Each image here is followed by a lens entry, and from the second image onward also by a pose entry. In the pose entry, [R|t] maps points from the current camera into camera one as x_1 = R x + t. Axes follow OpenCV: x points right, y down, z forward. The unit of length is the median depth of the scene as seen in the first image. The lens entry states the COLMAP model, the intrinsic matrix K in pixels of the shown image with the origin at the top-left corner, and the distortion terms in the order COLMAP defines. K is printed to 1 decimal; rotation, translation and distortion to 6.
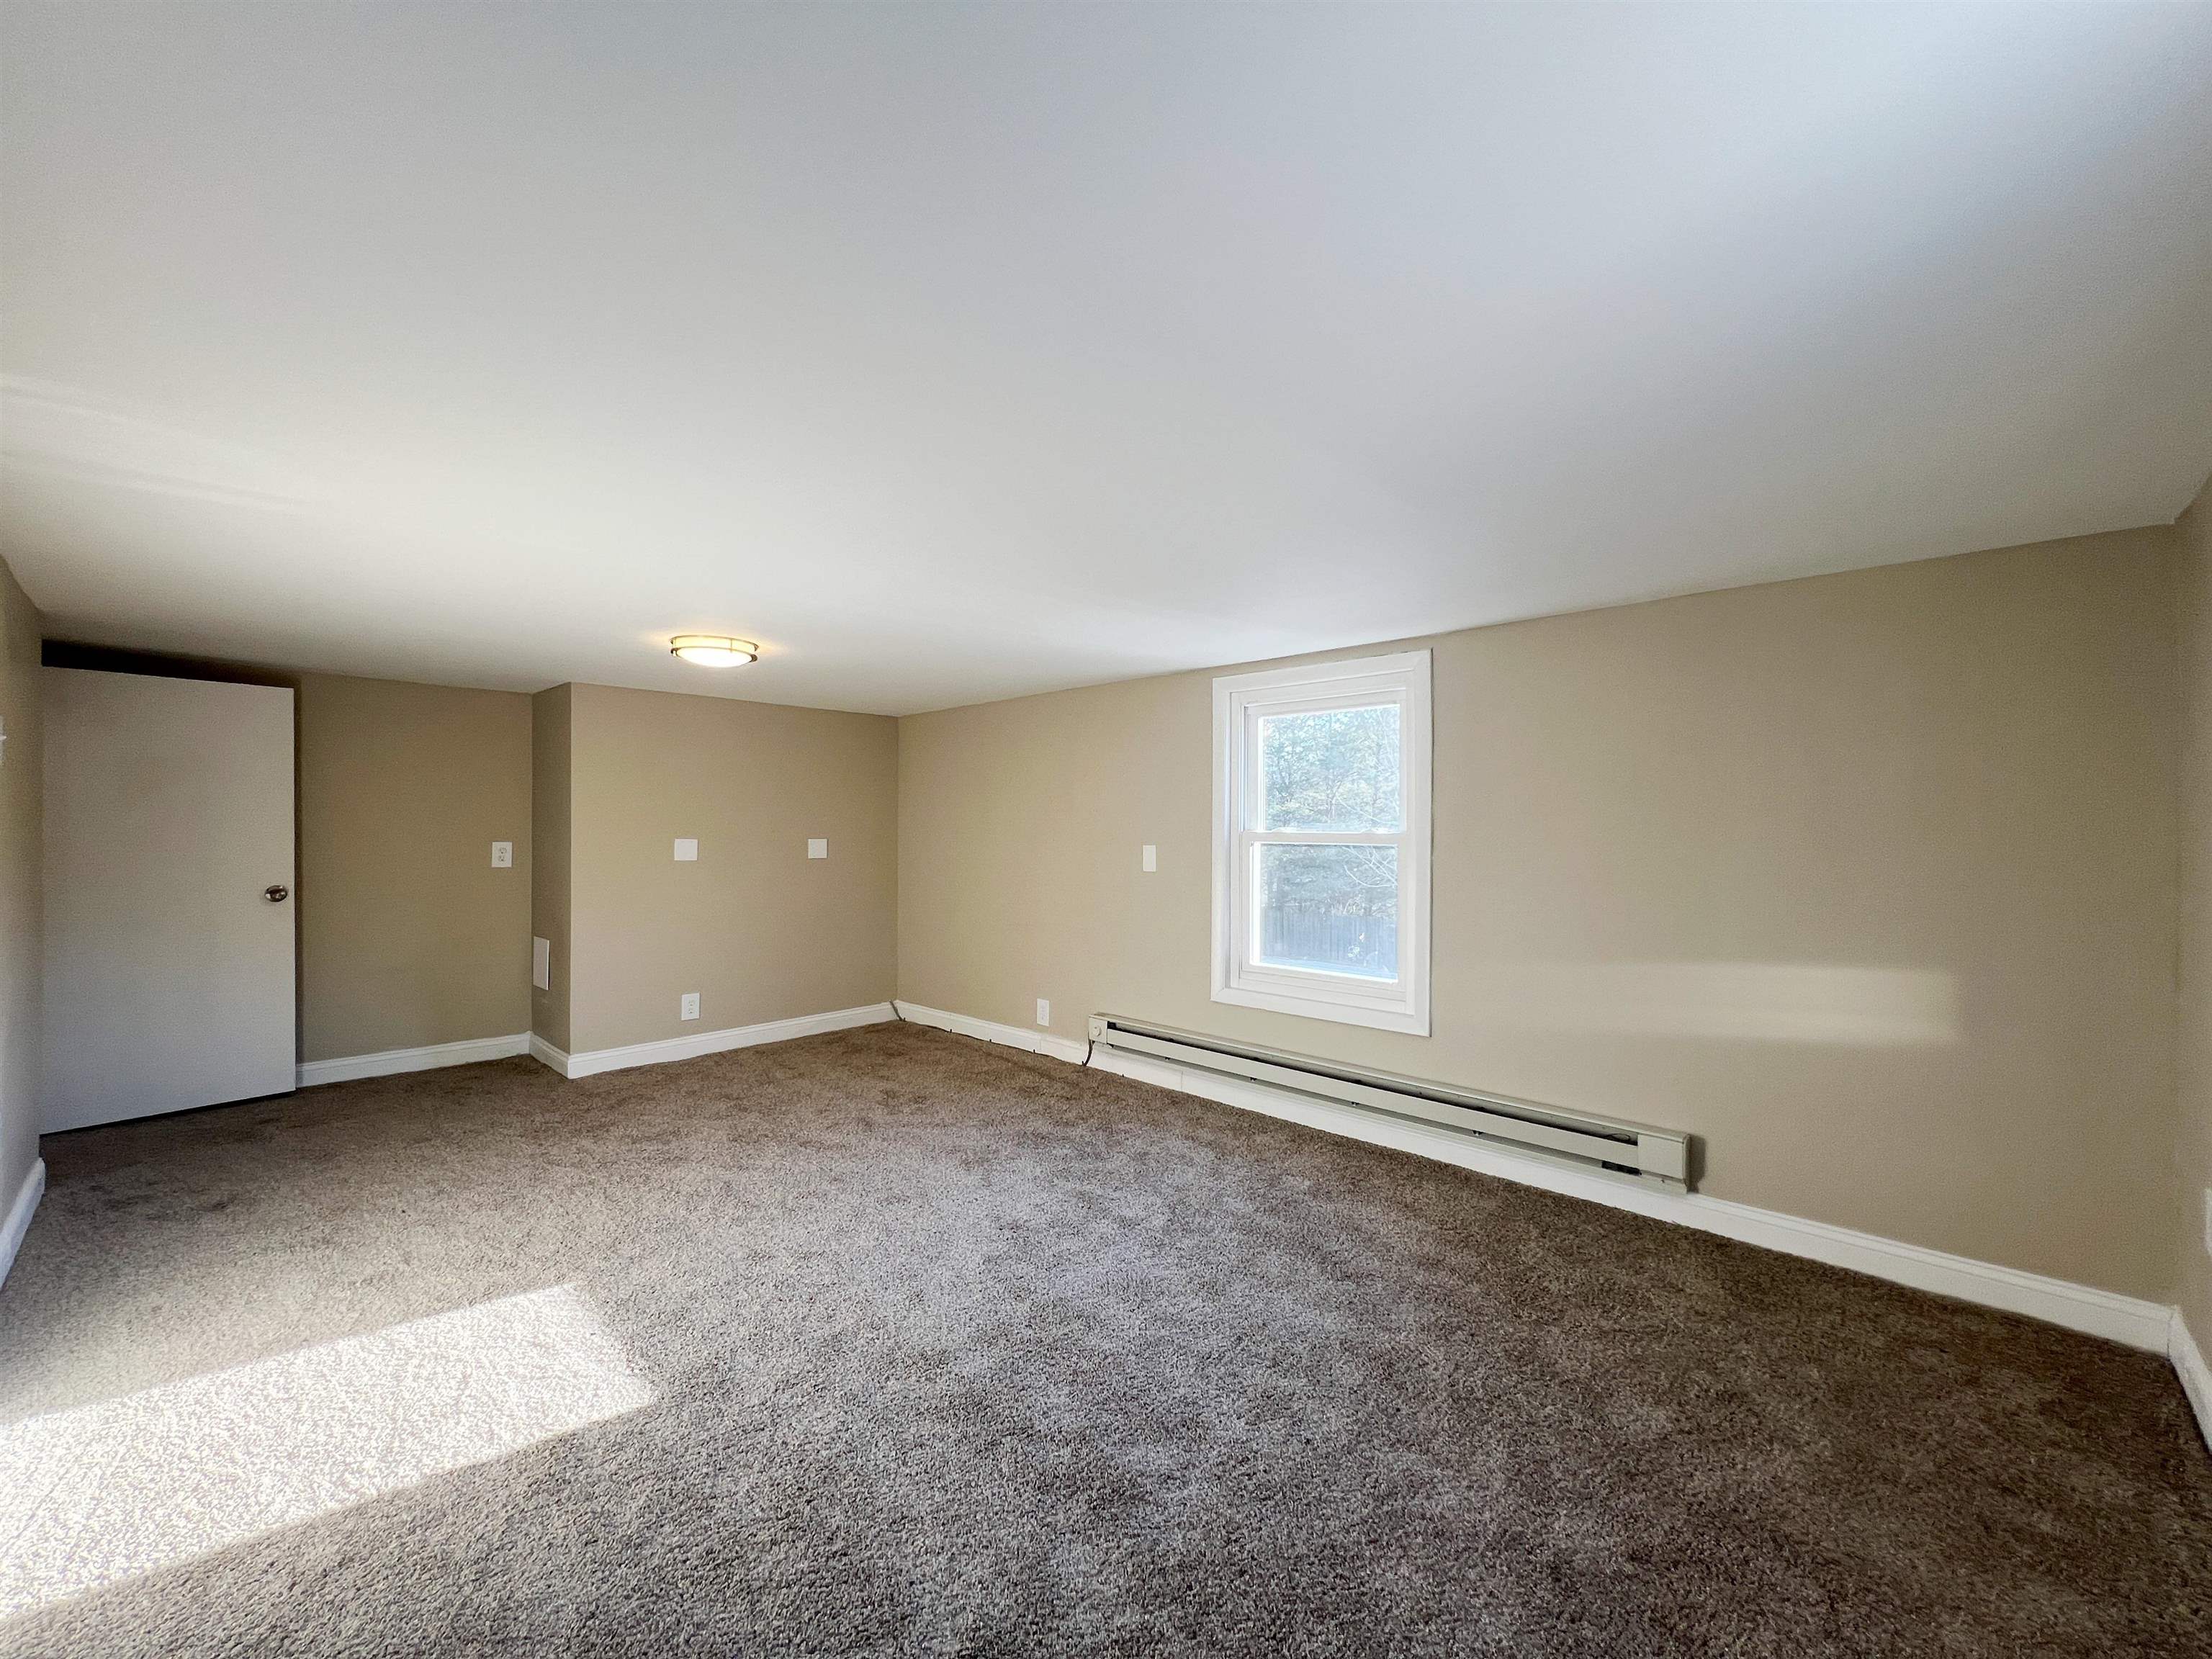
lens RADIAL K [[881.9, 0, 1097.5], [0, 881.9, 829.9], [0, 0, 1]] dist [-0.001867, 0.000033]
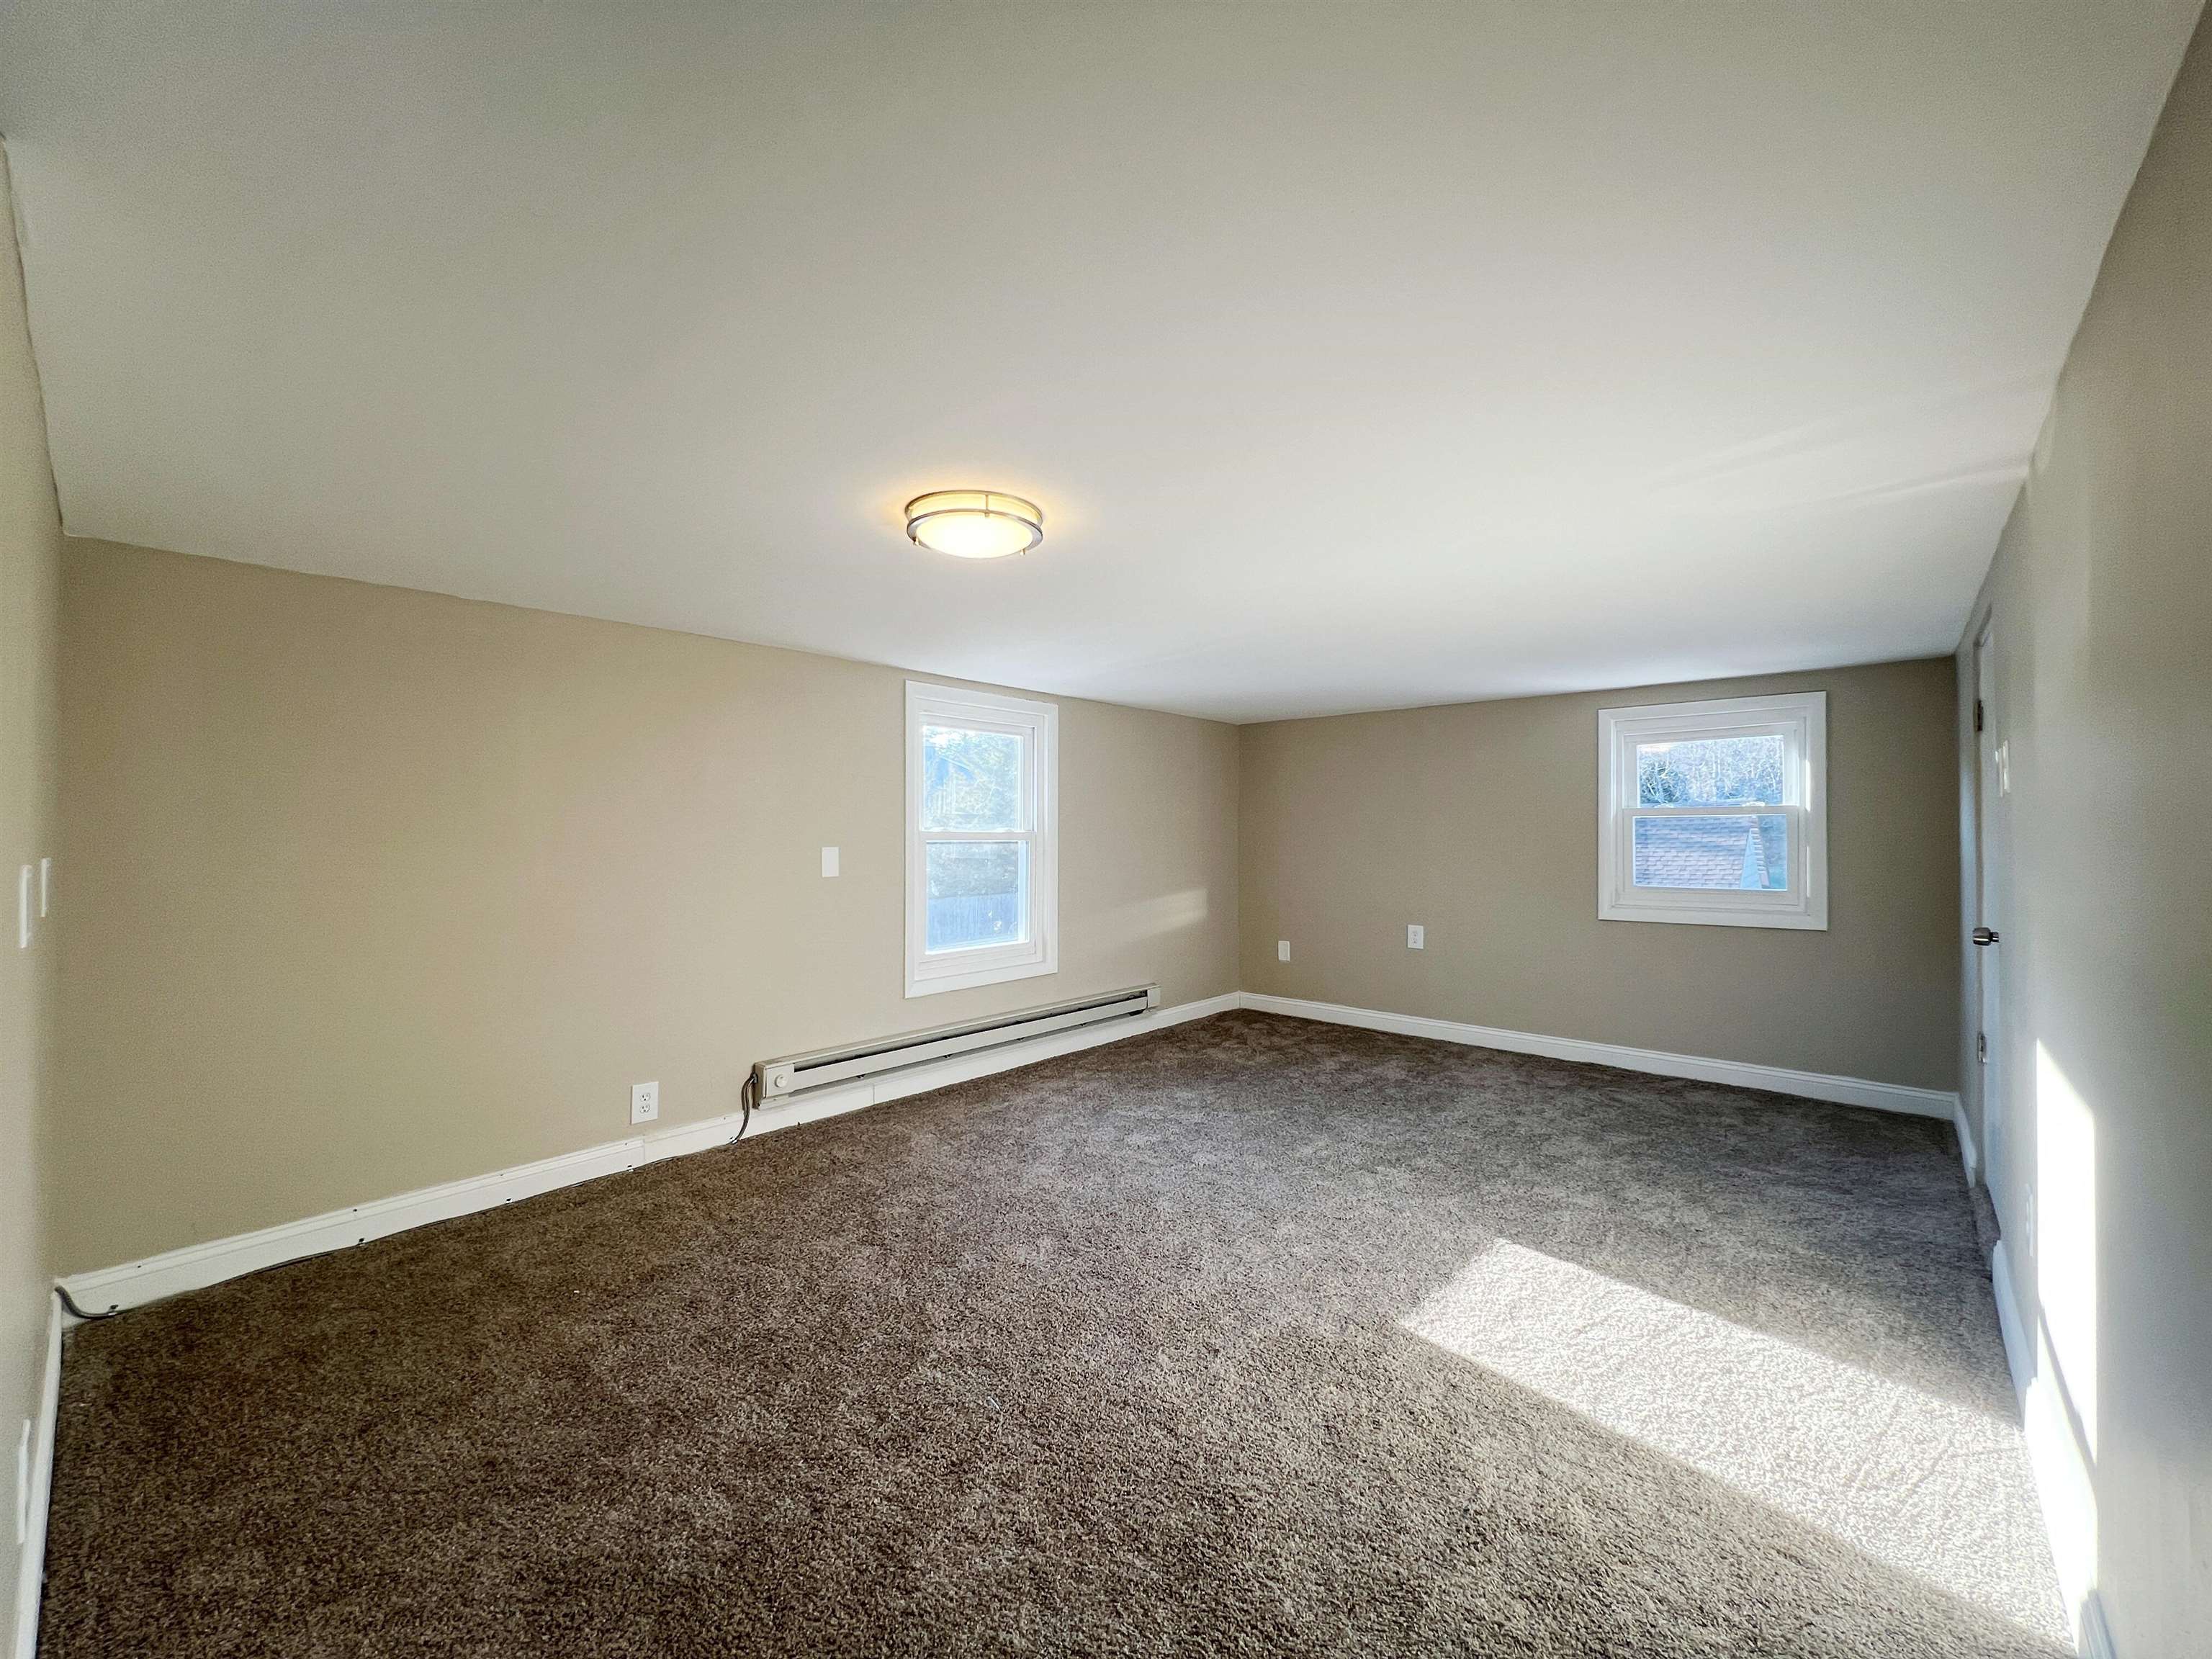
lens RADIAL K [[881.9, 0, 1097.5], [0, 881.9, 829.9], [0, 0, 1]] dist [-0.001867, 0.000033]
pose [[-0.041790, 0.007881, 0.999095, -0.836162], [0.003610, 0.999964, -0.007737, 0.008104], [-0.999120, 0.003283, -0.041817, 0.769240]]
